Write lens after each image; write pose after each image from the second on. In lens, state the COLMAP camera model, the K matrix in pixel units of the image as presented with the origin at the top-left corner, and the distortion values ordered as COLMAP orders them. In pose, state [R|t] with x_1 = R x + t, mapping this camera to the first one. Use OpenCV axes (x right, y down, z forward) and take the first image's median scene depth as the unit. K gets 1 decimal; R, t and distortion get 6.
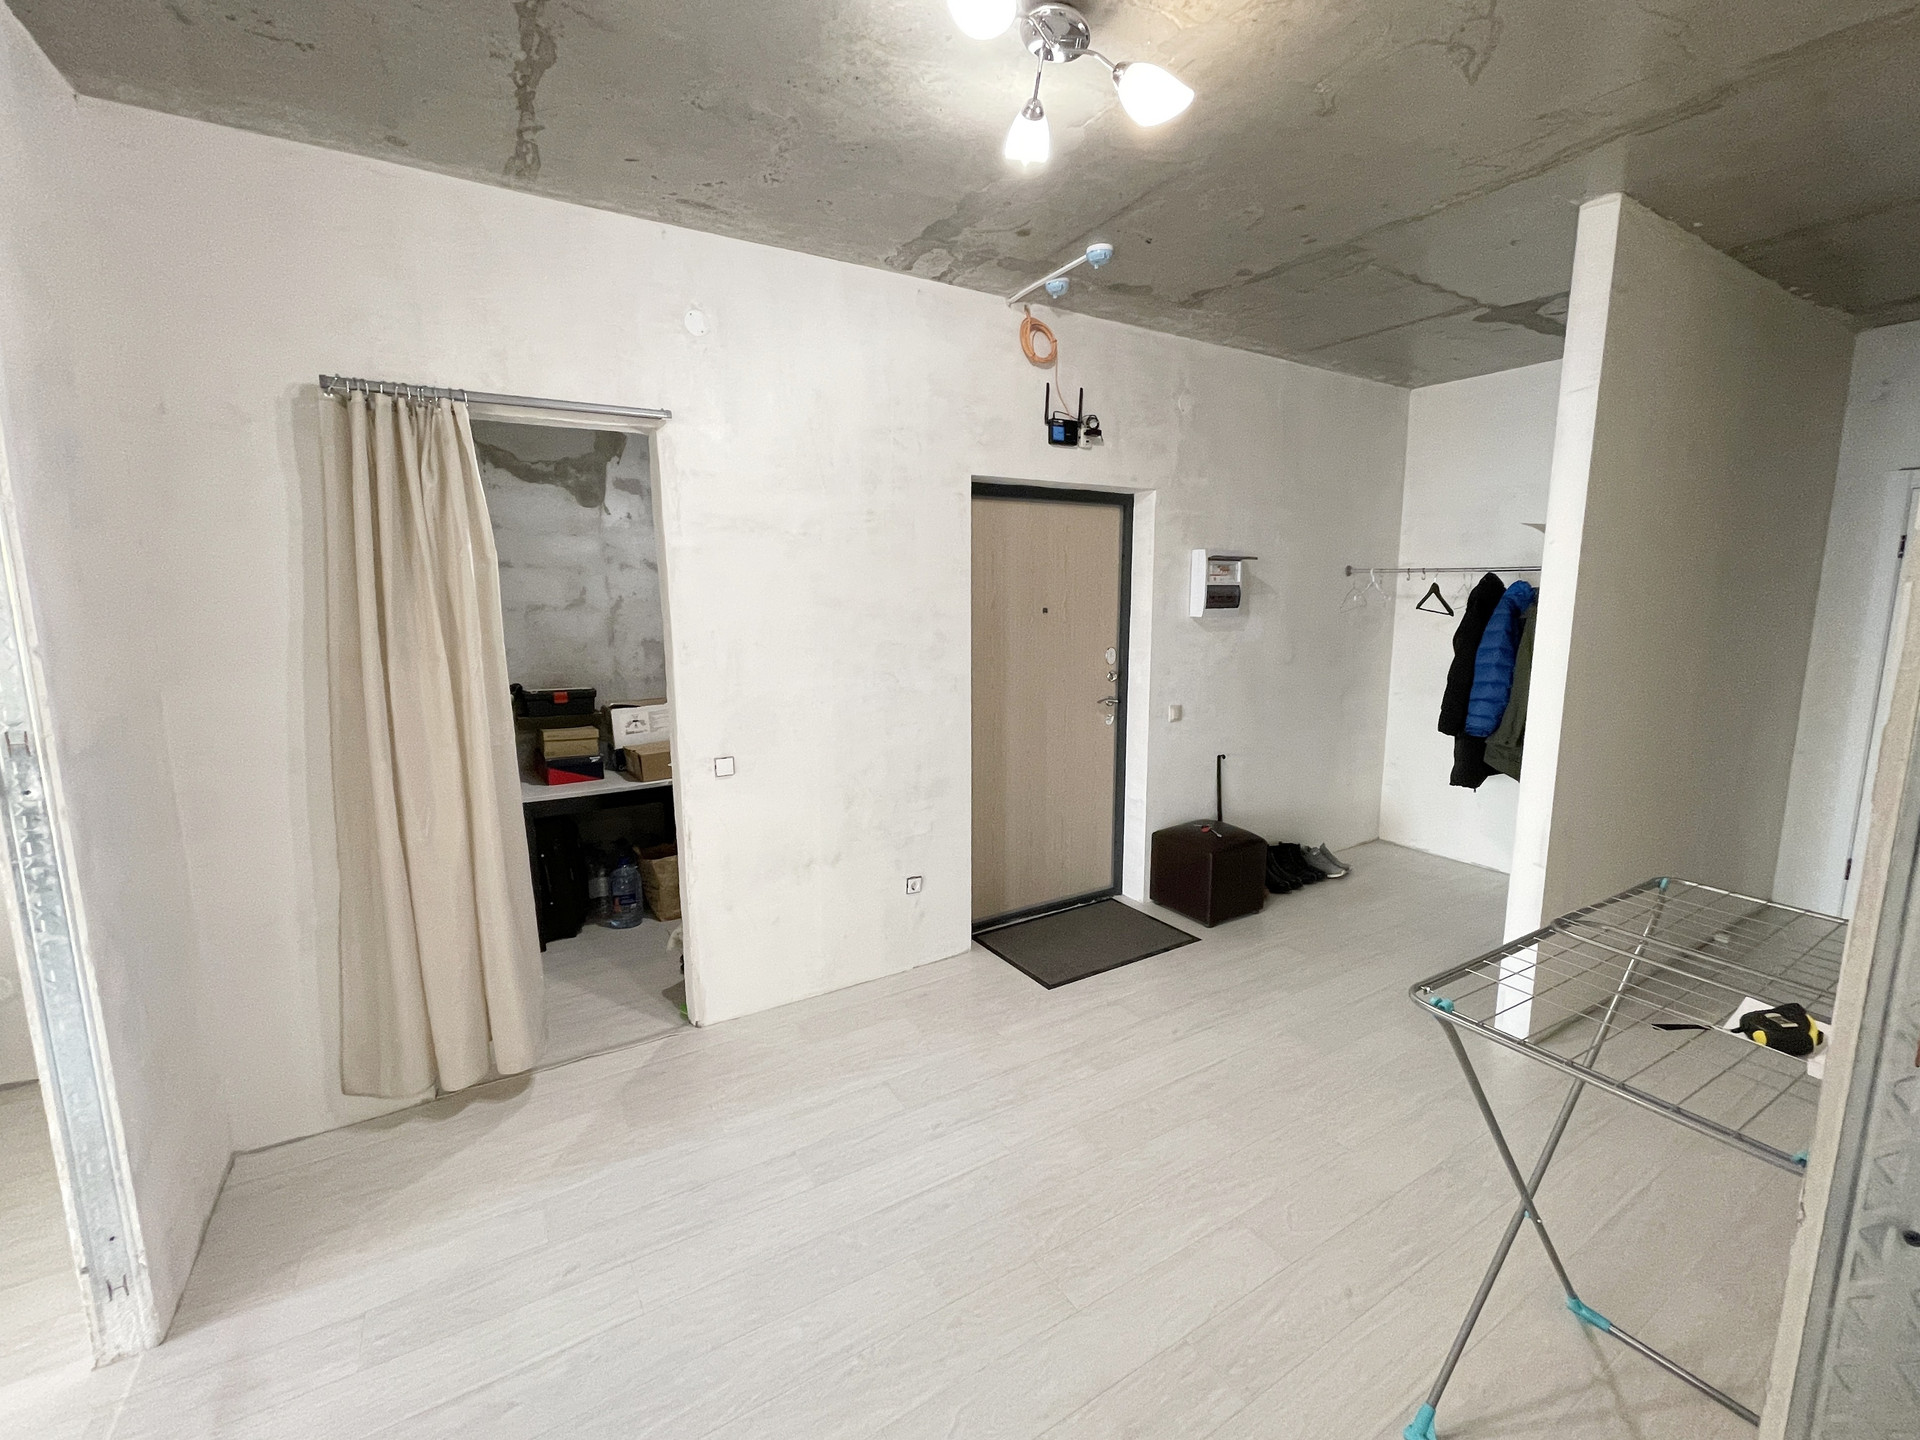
lens RADIAL K [[816.4, 0, 964.4], [0, 816.4, 716.7], [0, 0, 1]] dist [-0.000437, 0.000024]
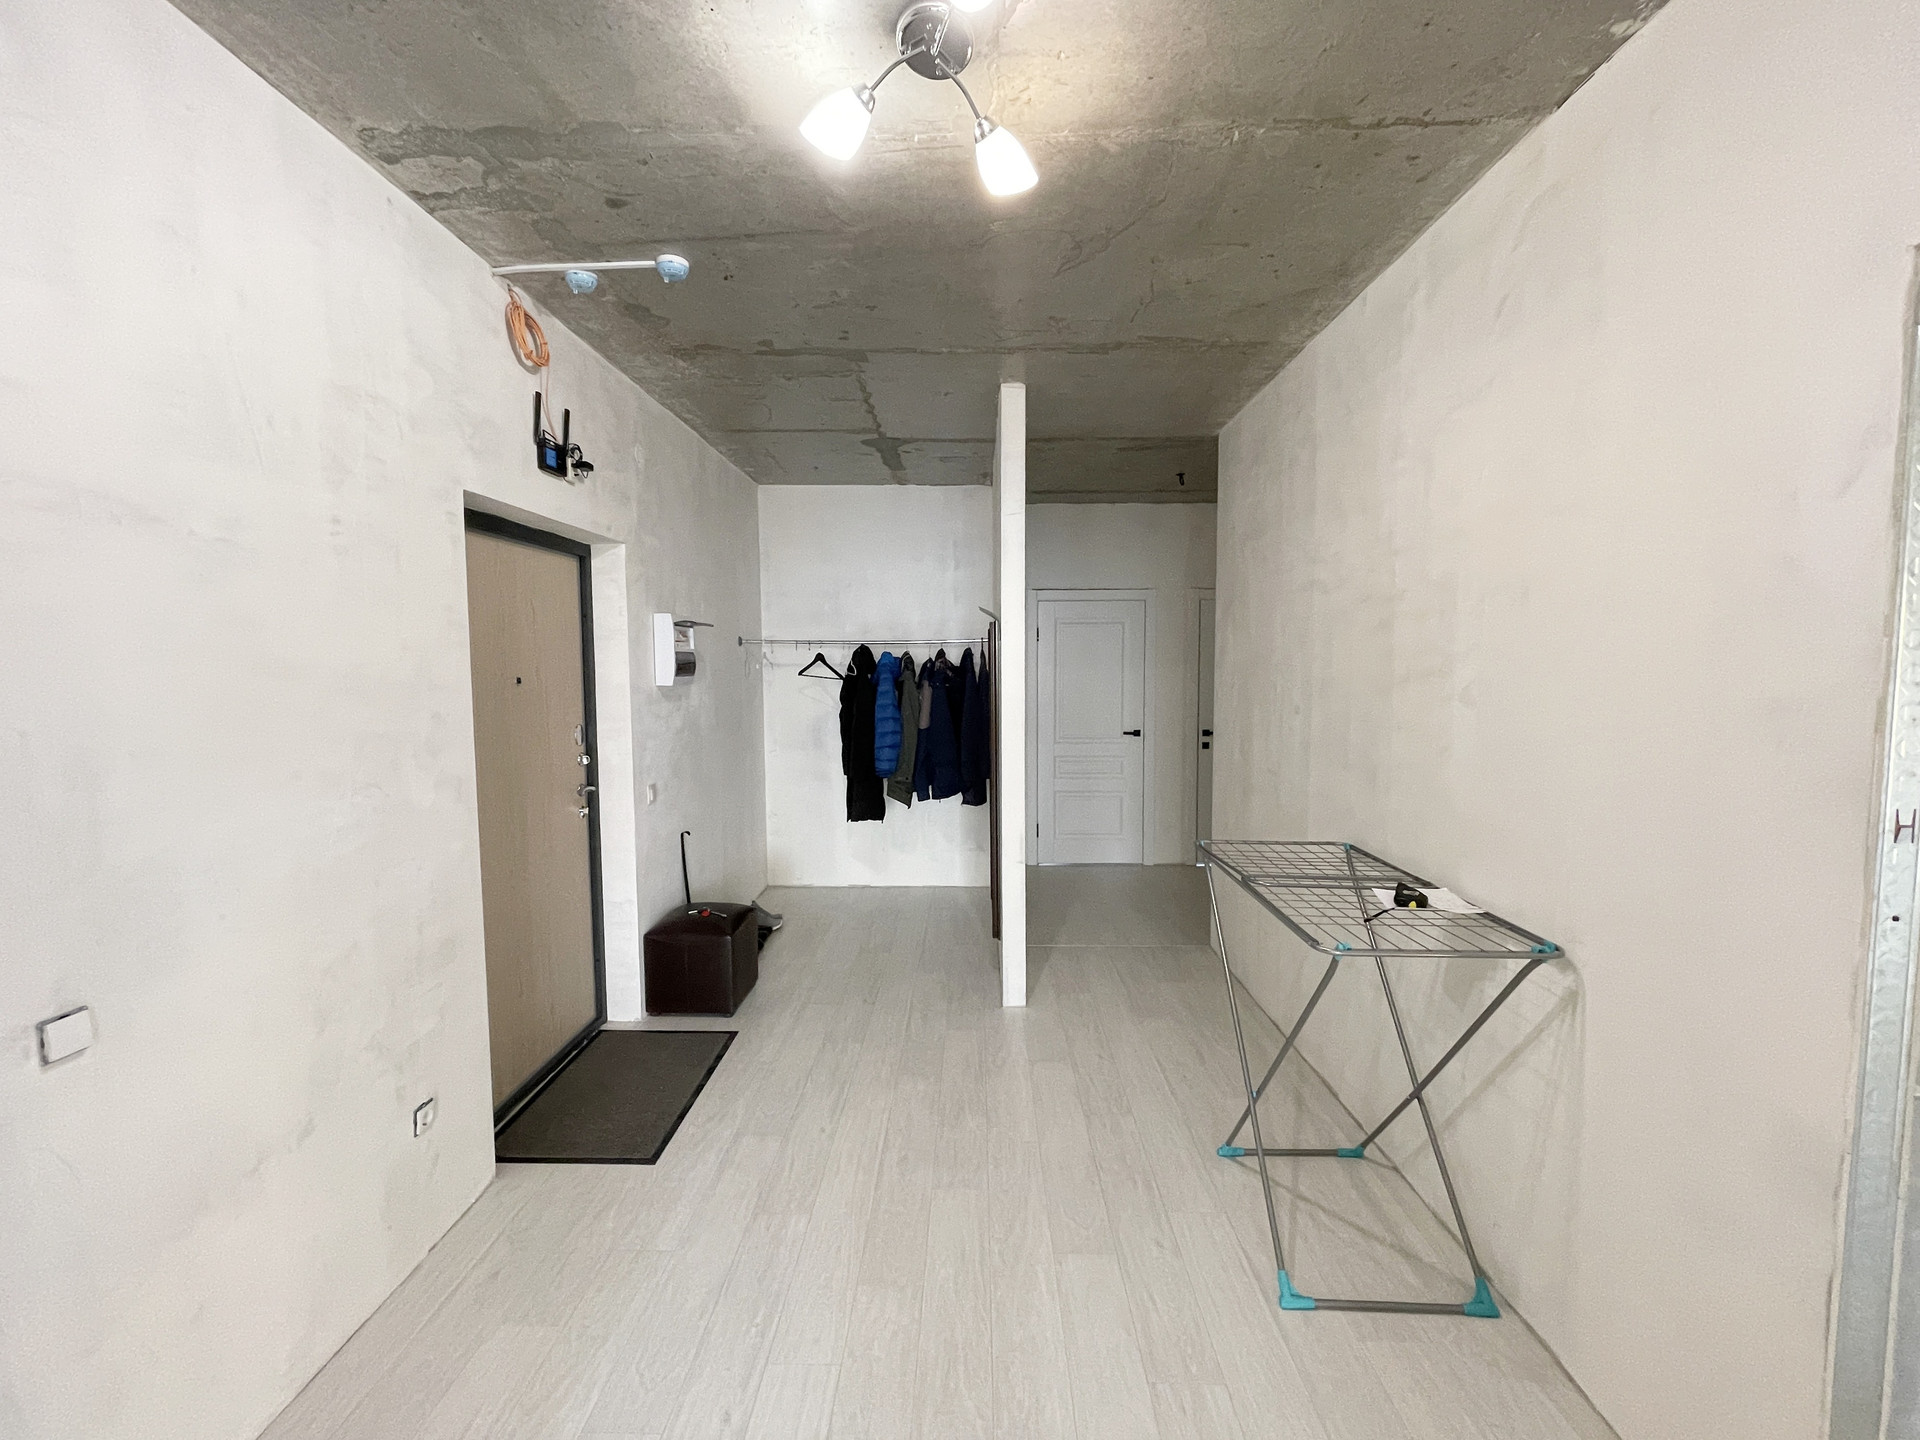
lens RADIAL K [[781.1, 0, 957.1], [0, 781.1, 713.0], [0, 0, 1]] dist [-0.000300, 0.000331]
pose [[0.543162, -0.052631, 0.837977, -0.308628], [0.130266, 0.991231, -0.022180, -0.032904], [-0.829461, 0.121207, 0.545255, 0.282207]]
